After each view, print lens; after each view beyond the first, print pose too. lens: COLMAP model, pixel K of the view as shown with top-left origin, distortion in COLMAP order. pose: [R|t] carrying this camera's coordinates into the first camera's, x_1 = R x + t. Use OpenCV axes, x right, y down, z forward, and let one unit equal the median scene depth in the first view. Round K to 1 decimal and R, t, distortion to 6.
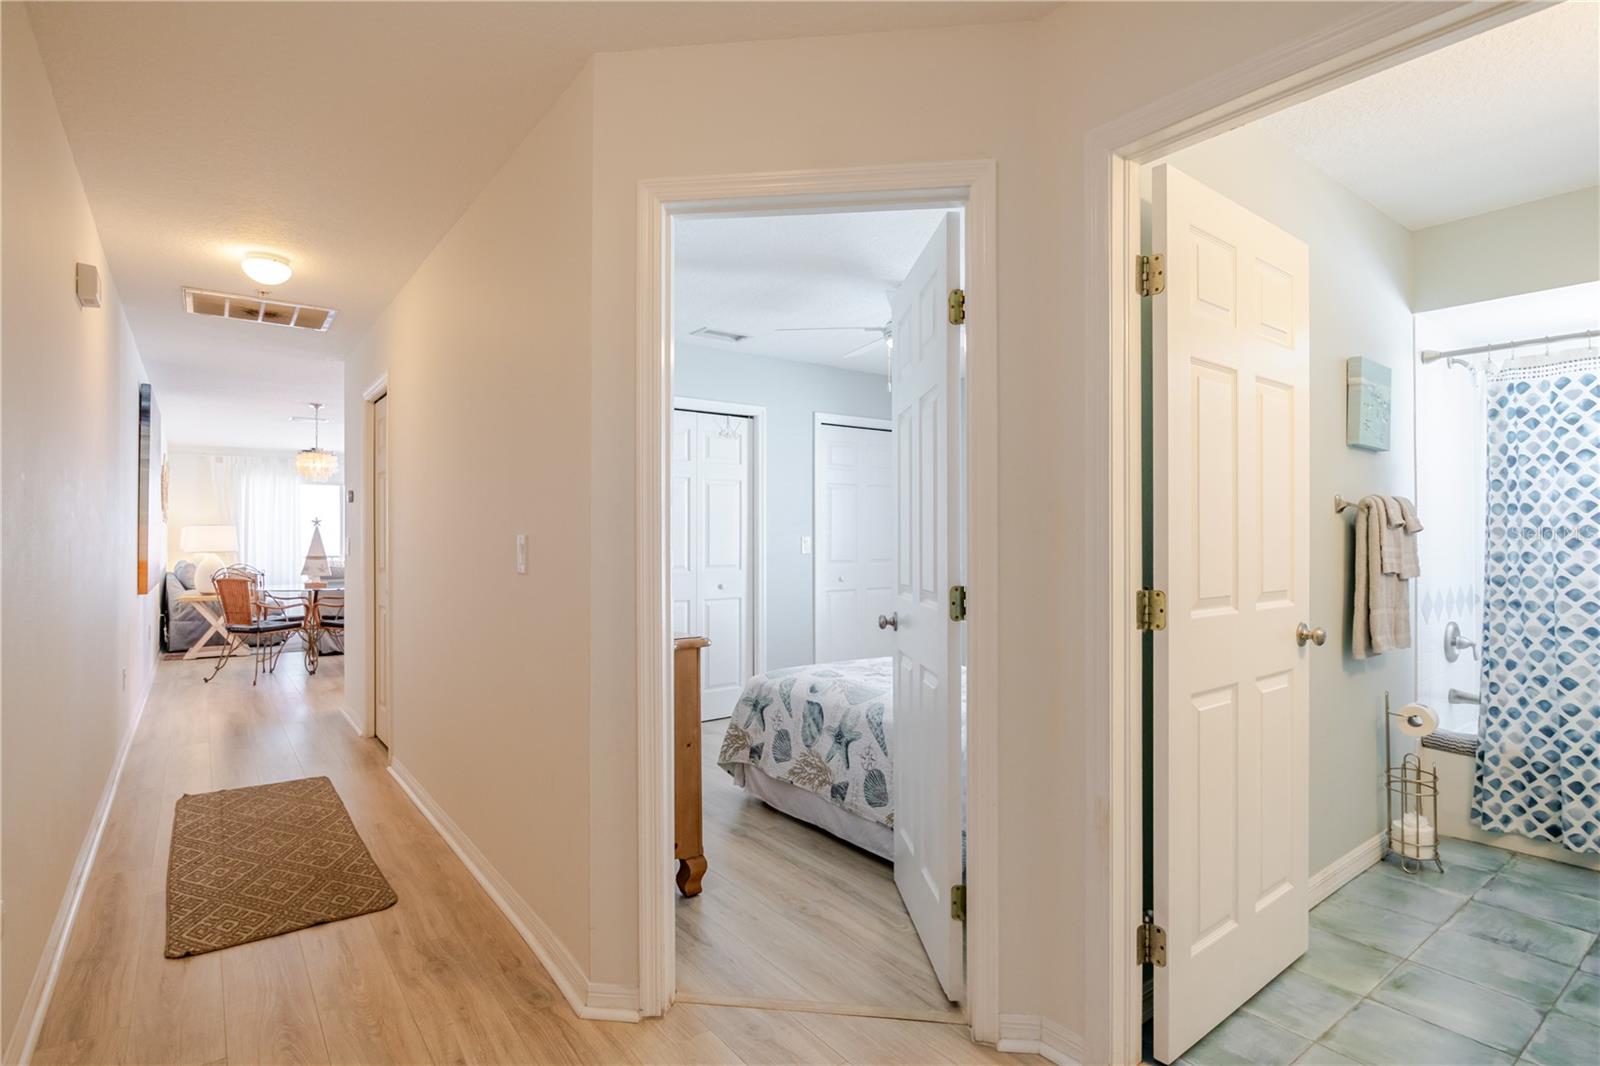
lens RADIAL K [[808.6, 0, 815.3], [0, 808.6, 532.2], [0, 0, 1]] dist [-0.004782, -0.004626]
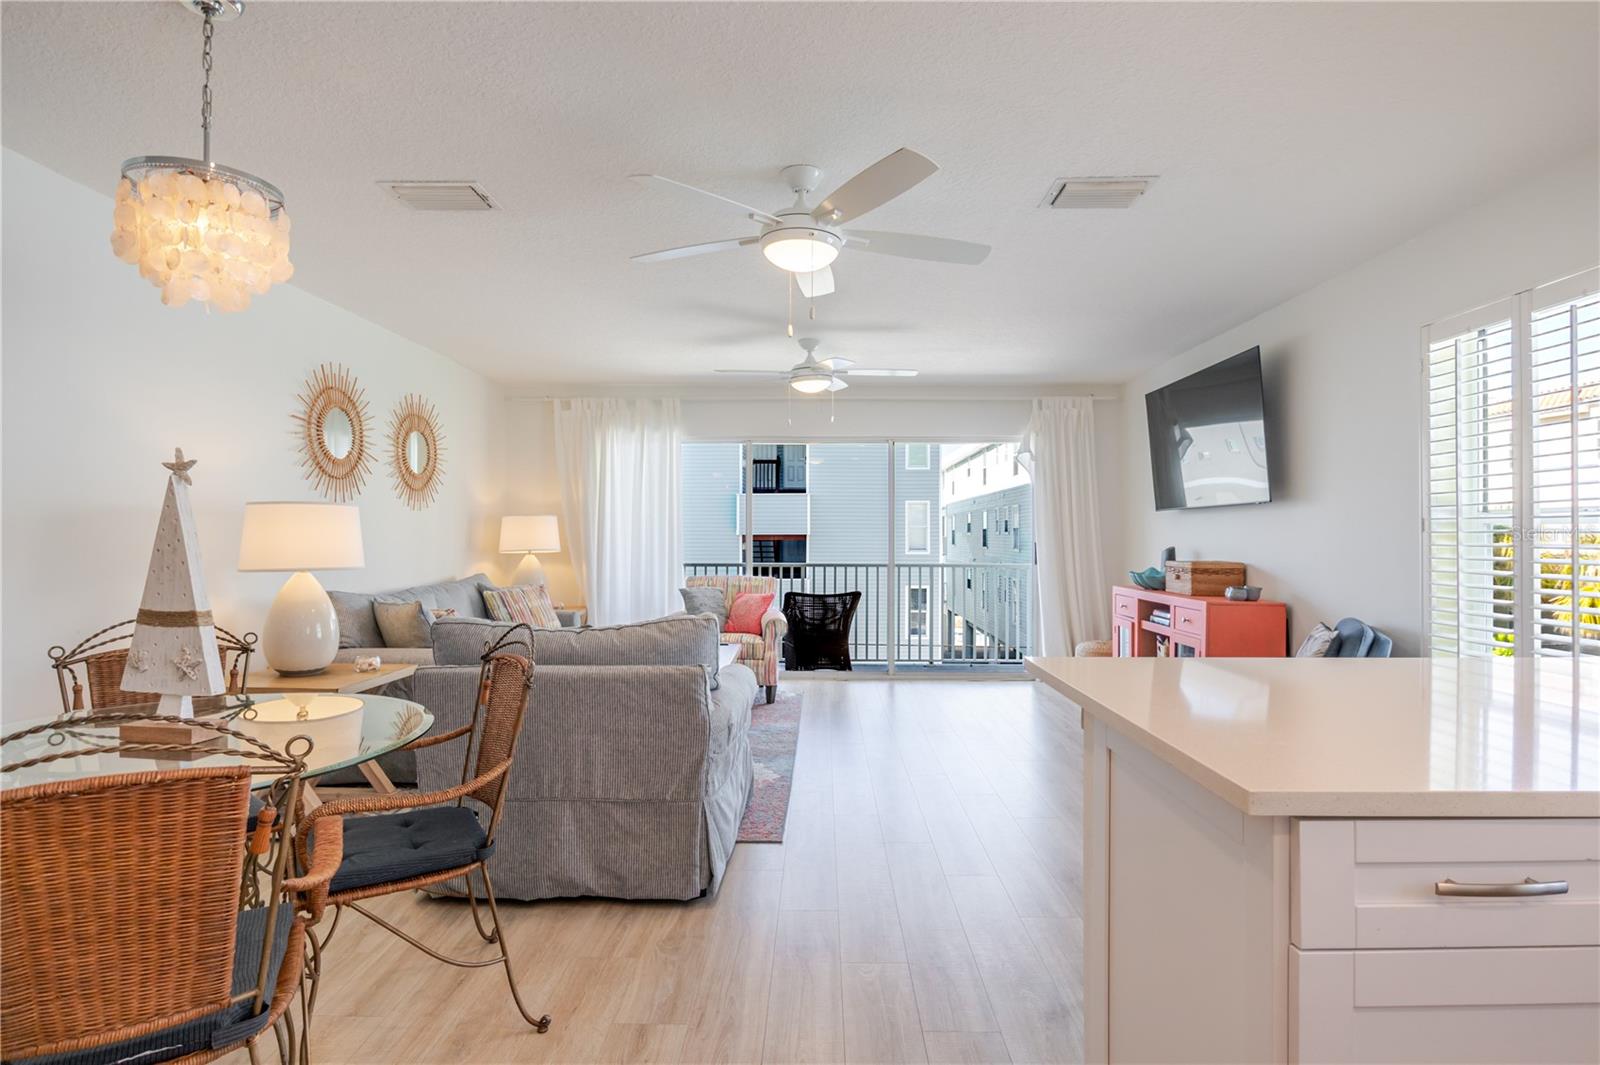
lens RADIAL K [[808.6, 0, 798.8], [0, 808.6, 526.2], [0, 0, 1]] dist [-0.004782, -0.004626]
pose [[0.786542, -0.004115, -0.617524, -0.598409], [0.001338, 0.999987, -0.004959, 0.009553], [0.617536, 0.003074, 0.786537, 1.640186]]
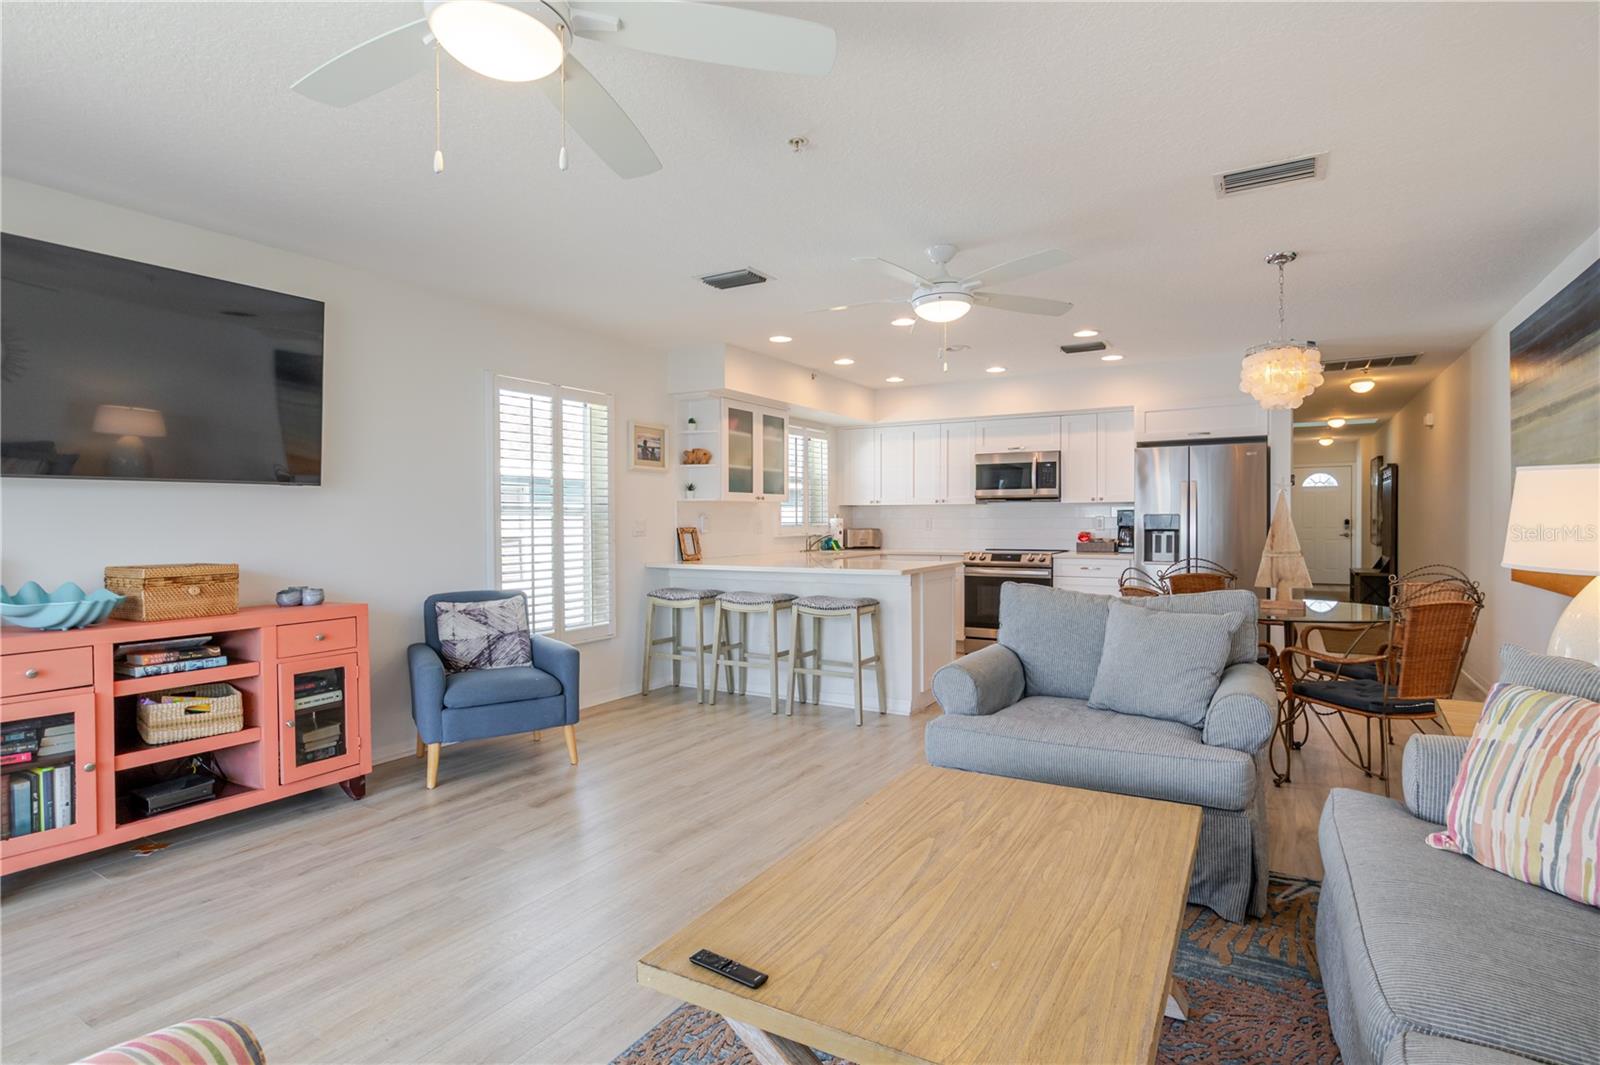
lens RADIAL K [[808.6, 0, 801.5], [0, 808.6, 534.0], [0, 0, 1]] dist [-0.004782, -0.004626]
pose [[-0.377391, -0.011268, 0.925985, -1.739888], [0.005843, 0.999877, 0.014548, 0.017259], [-0.926035, 0.010901, -0.377279, 2.616008]]
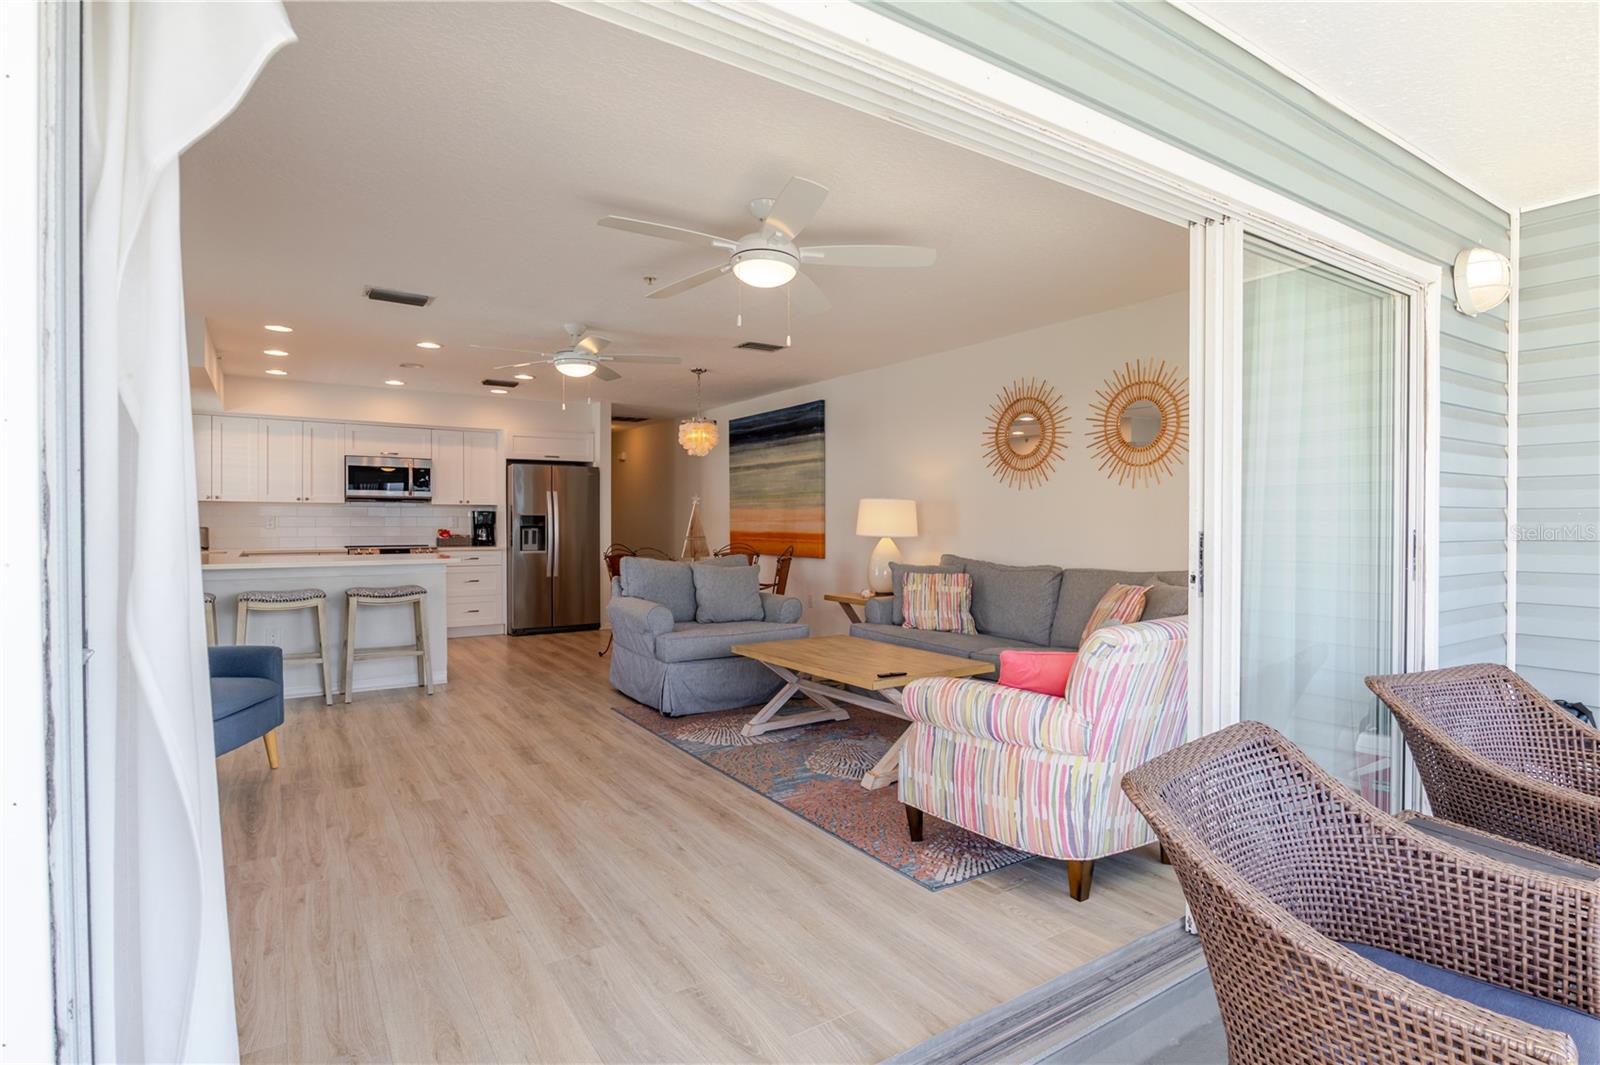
lens RADIAL K [[808.6, 0, 815.3], [0, 808.6, 535.9], [0, 0, 1]] dist [-0.004782, -0.004626]
pose [[-0.998680, 0.000663, 0.051362, -1.419858], [0.001513, 0.999862, 0.016517, 0.025919], [-0.051344, 0.016573, -0.998544, 3.360907]]
